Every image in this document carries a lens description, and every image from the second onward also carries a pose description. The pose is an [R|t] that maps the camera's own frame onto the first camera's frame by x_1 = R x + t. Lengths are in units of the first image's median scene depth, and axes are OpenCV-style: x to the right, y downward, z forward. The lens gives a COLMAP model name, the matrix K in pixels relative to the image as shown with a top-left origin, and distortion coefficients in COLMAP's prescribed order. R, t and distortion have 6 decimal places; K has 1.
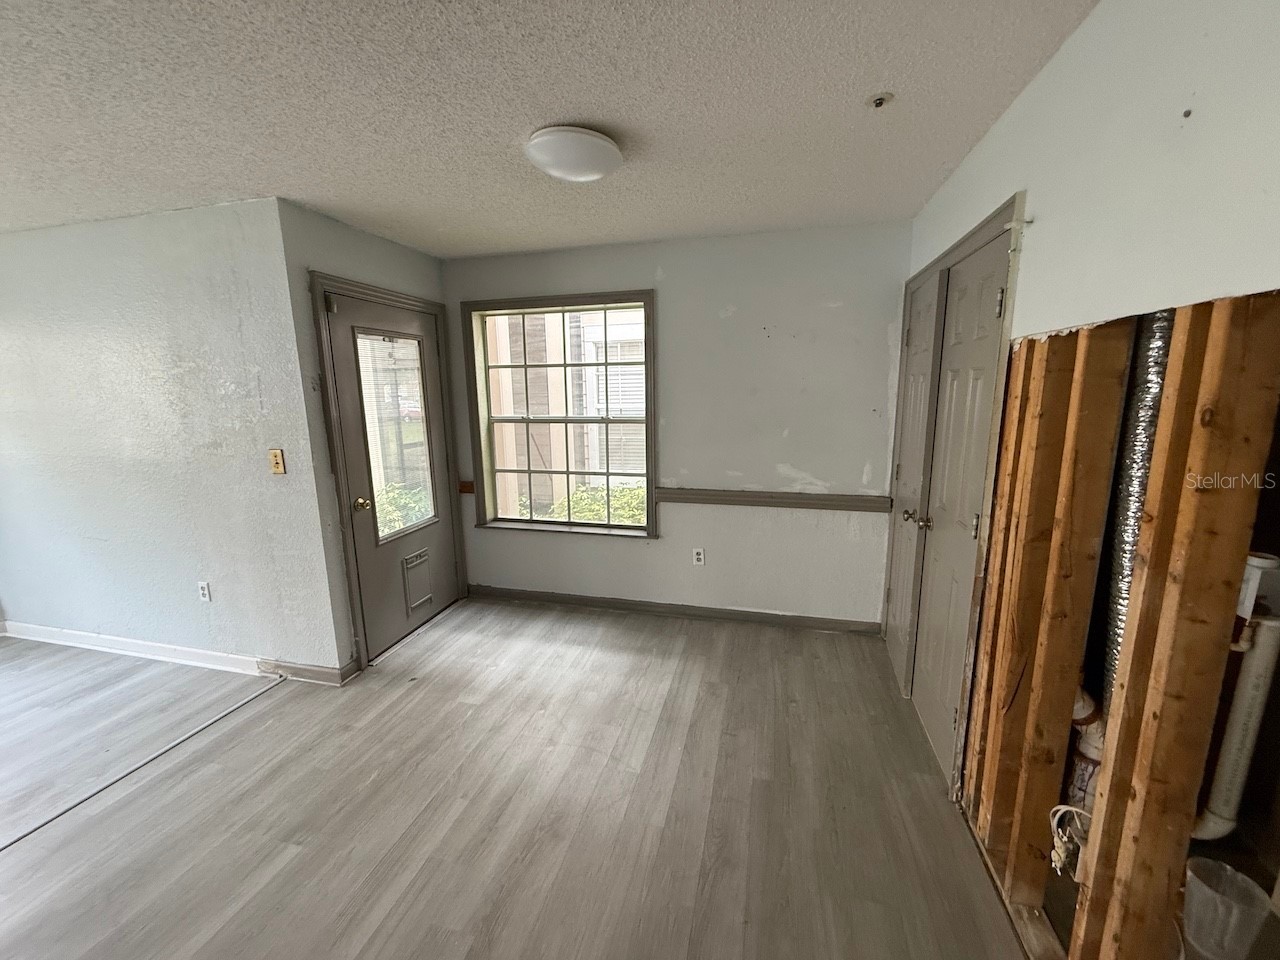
lens RADIAL K [[509.6, 0, 640.0], [0, 509.6, 480.0], [0, 0, 1]] dist [0.000772, -0.000226]
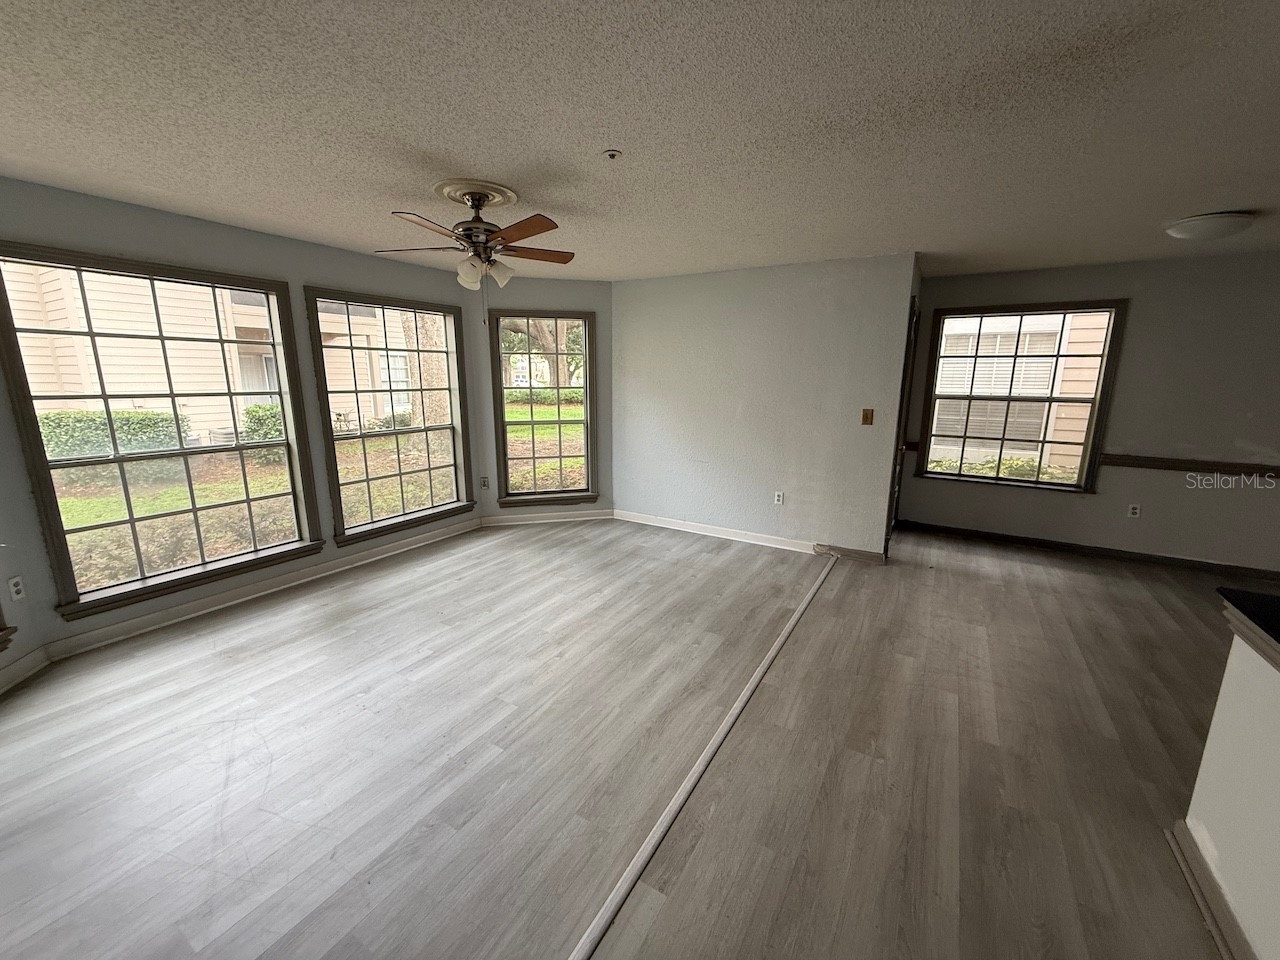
lens RADIAL K [[509.6, 0, 640.0], [0, 509.6, 480.0], [0, 0, 1]] dist [0.000772, -0.000226]
pose [[0.959041, 0.077714, -0.272399, -0.741933], [-0.071981, 0.996924, 0.030993, 0.127689], [0.273970, -0.010116, 0.961685, -0.561417]]
